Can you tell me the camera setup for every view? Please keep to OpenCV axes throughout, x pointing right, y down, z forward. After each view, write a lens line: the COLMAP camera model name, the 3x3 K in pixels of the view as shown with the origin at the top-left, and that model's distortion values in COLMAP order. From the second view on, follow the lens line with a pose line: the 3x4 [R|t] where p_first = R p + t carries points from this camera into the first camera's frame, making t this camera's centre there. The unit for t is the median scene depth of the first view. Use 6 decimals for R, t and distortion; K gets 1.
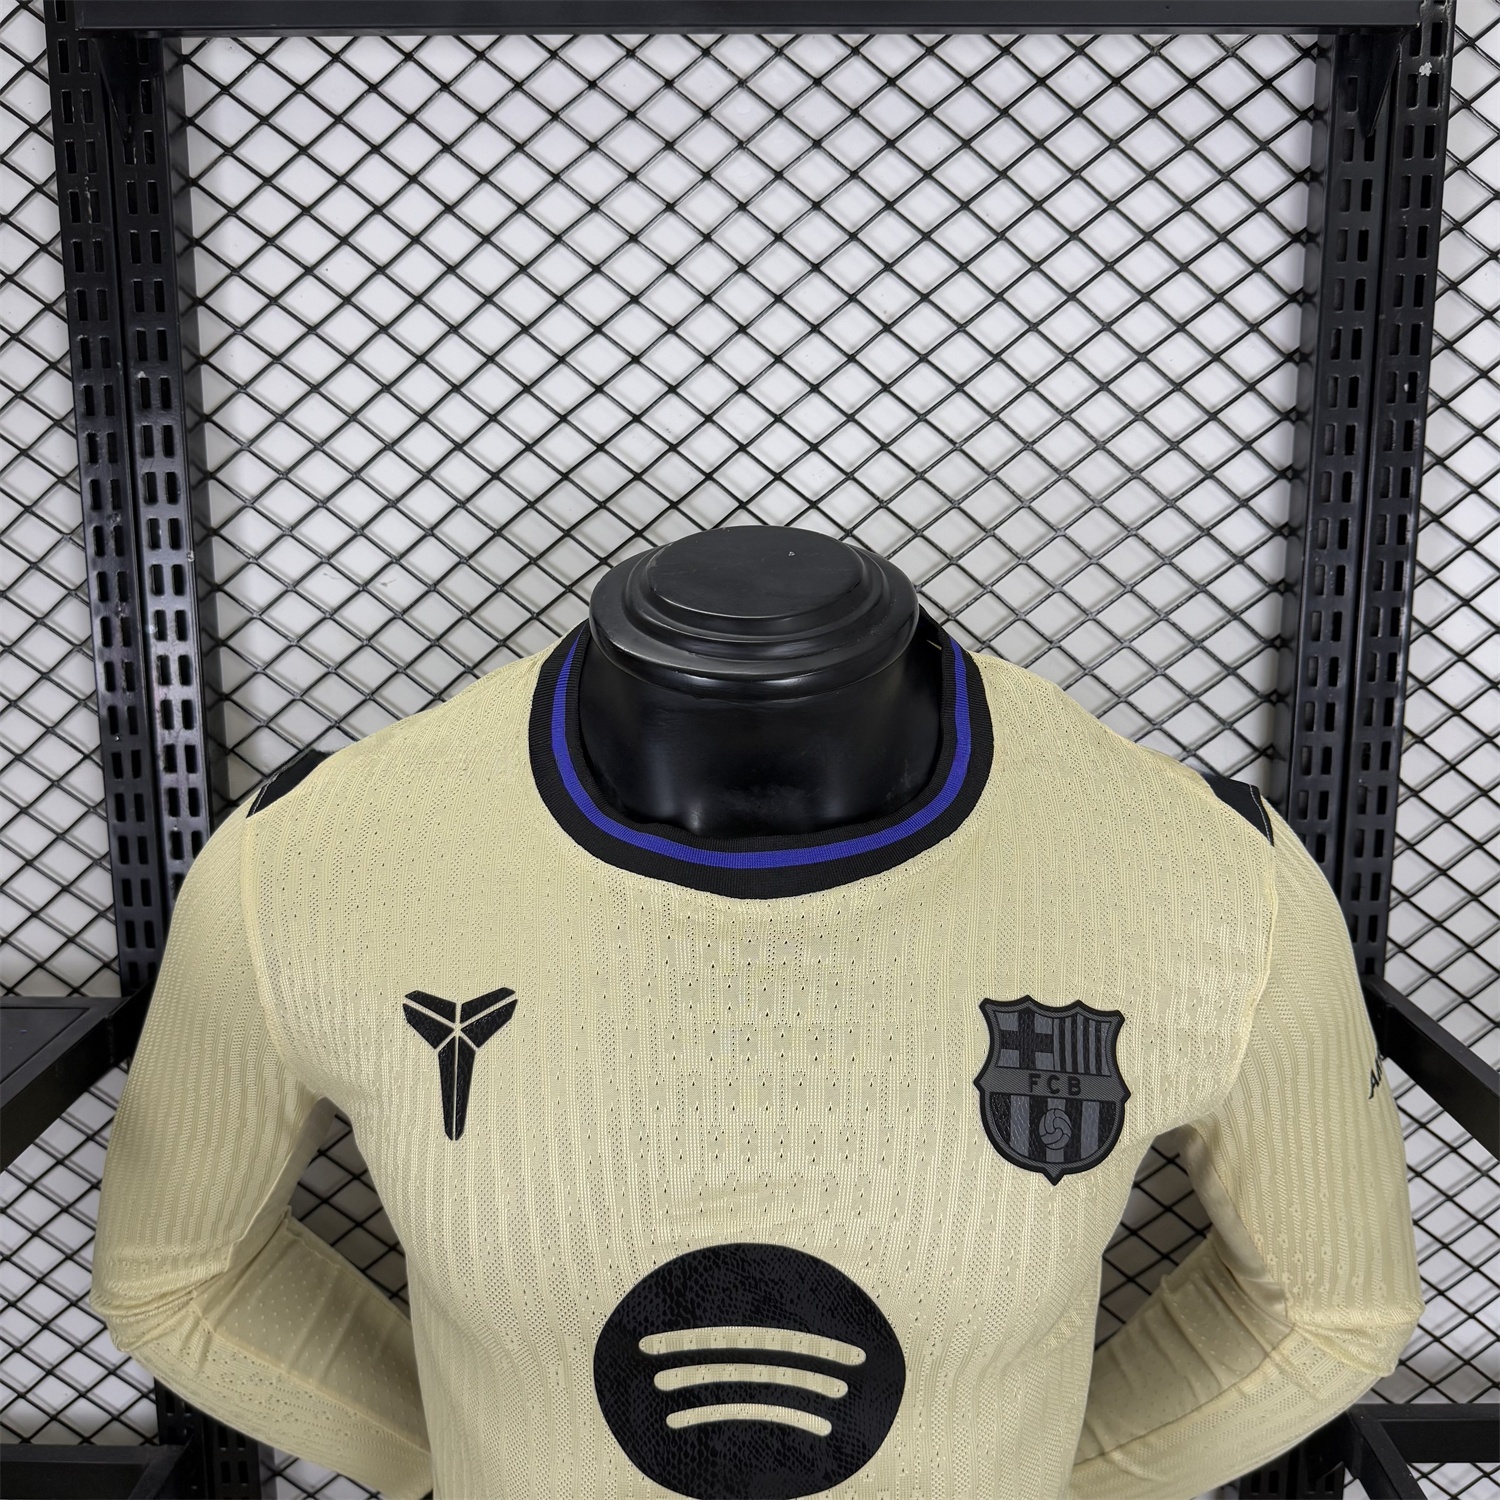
lens RADIAL K [[1520.5, 0, 750.0], [0, 1520.5, 750.0], [0, 0, 1]] dist [0.005973, -0.020500]
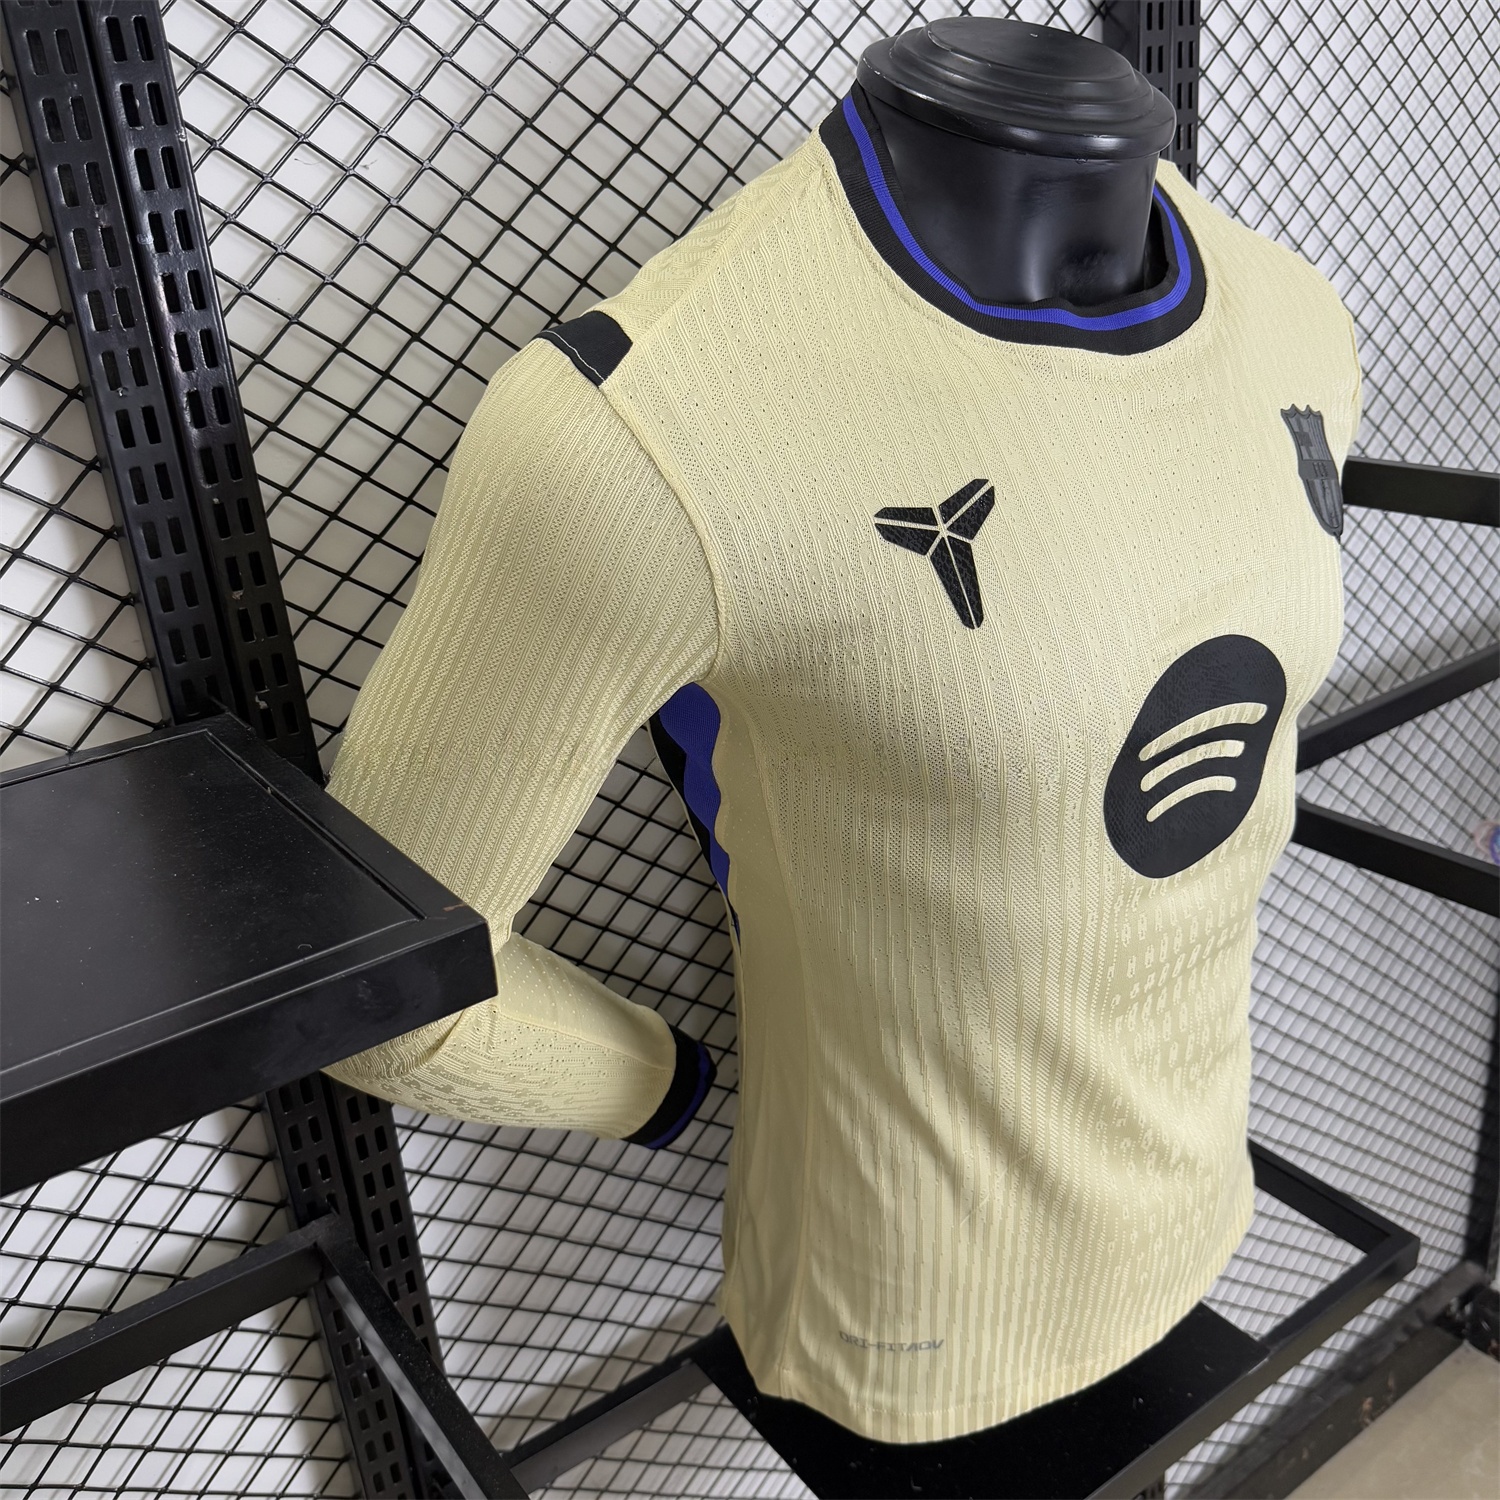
lens RADIAL K [[1520.5, 0, 750.0], [0, 1520.5, 750.0], [0, 0, 1]] dist [0.005973, -0.020500]
pose [[0.817751, -0.296063, 0.493589, -0.845029], [0.187545, 0.947820, 0.257805, 0.035504], [-0.544160, -0.118251, 0.830606, 0.202178]]
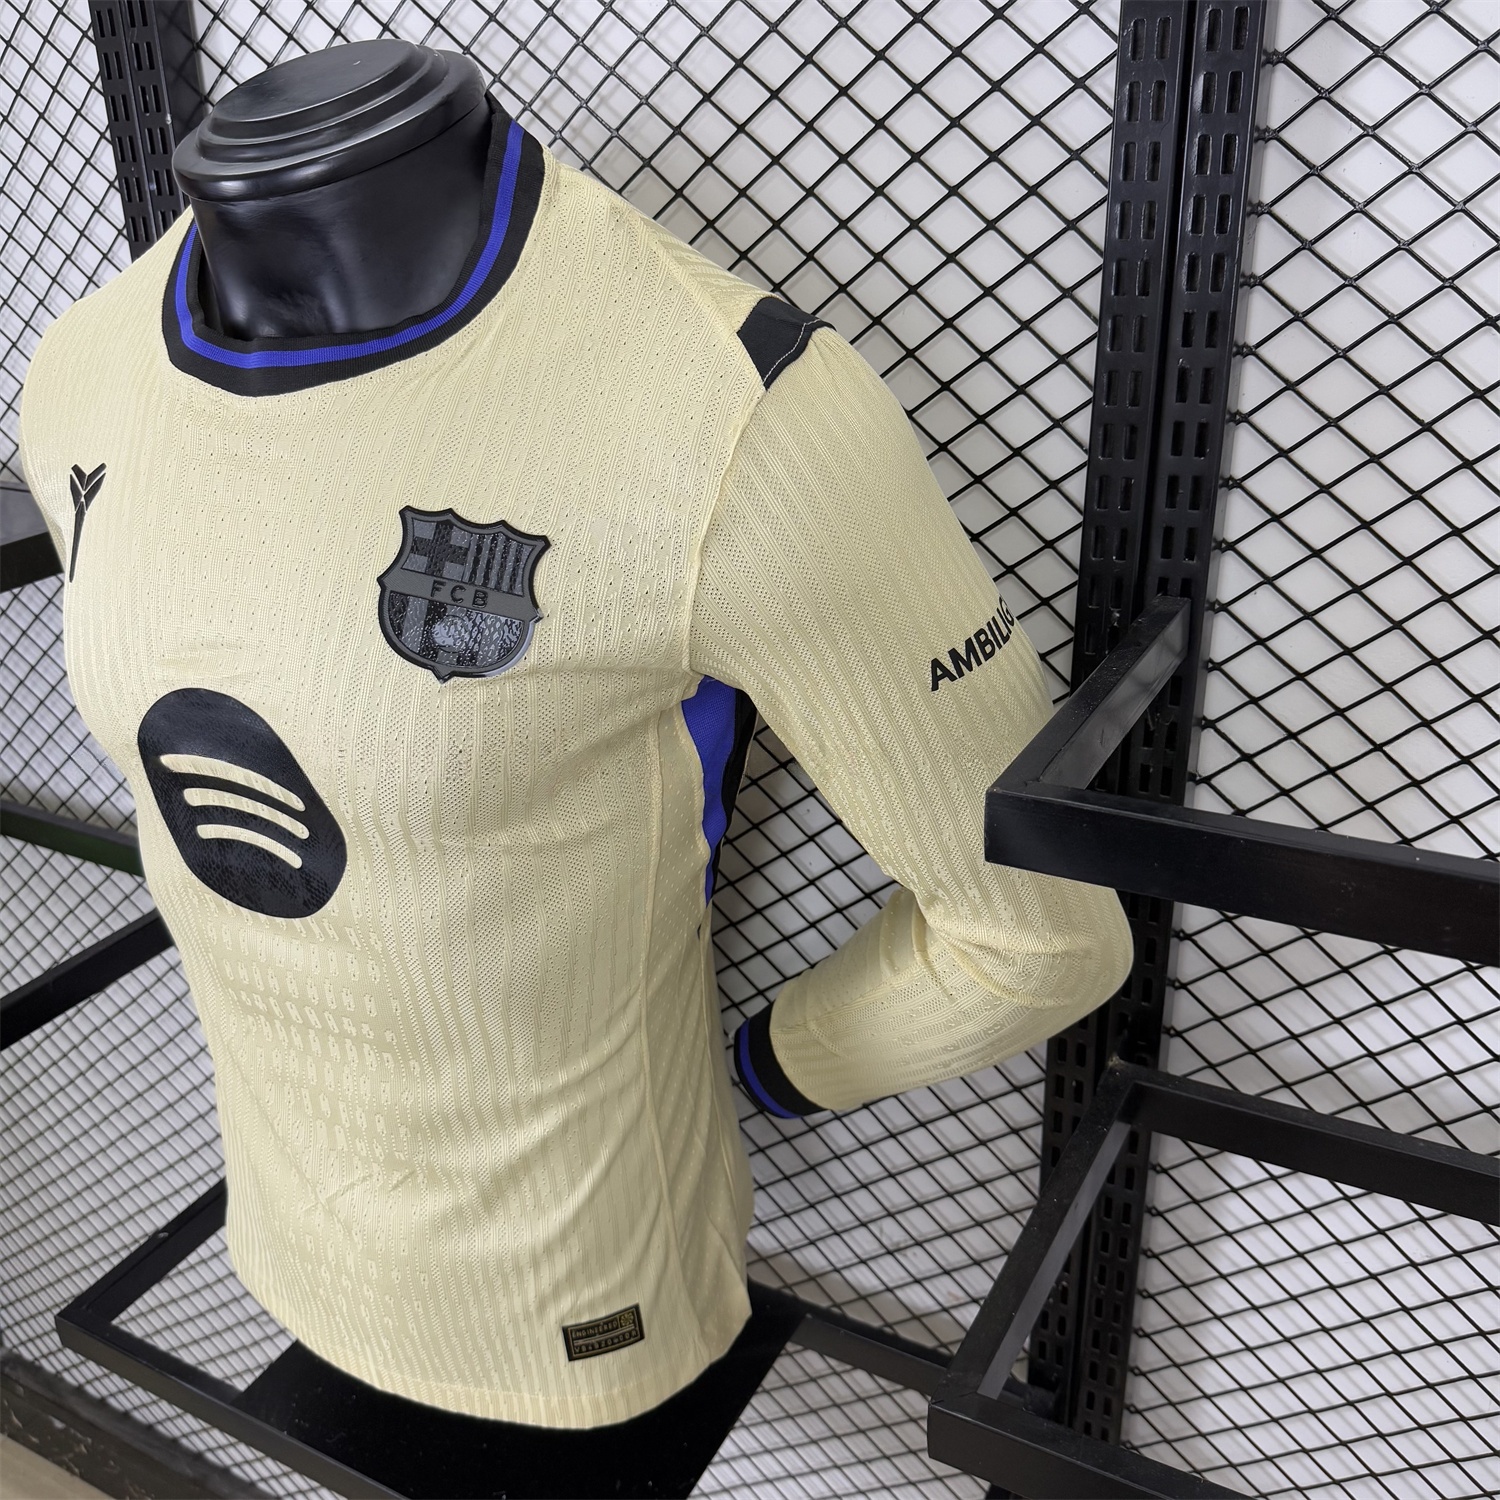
lens RADIAL K [[1477.1, 0, 749.0], [0, 1477.1, 780.4], [0, 0, 1]] dist [0.001870, 0.192843]
pose [[0.860367, 0.165076, -0.482202, 0.886760], [-0.055482, 0.970809, 0.233350, 0.094904], [0.506646, -0.174013, 0.844411, 0.213700]]
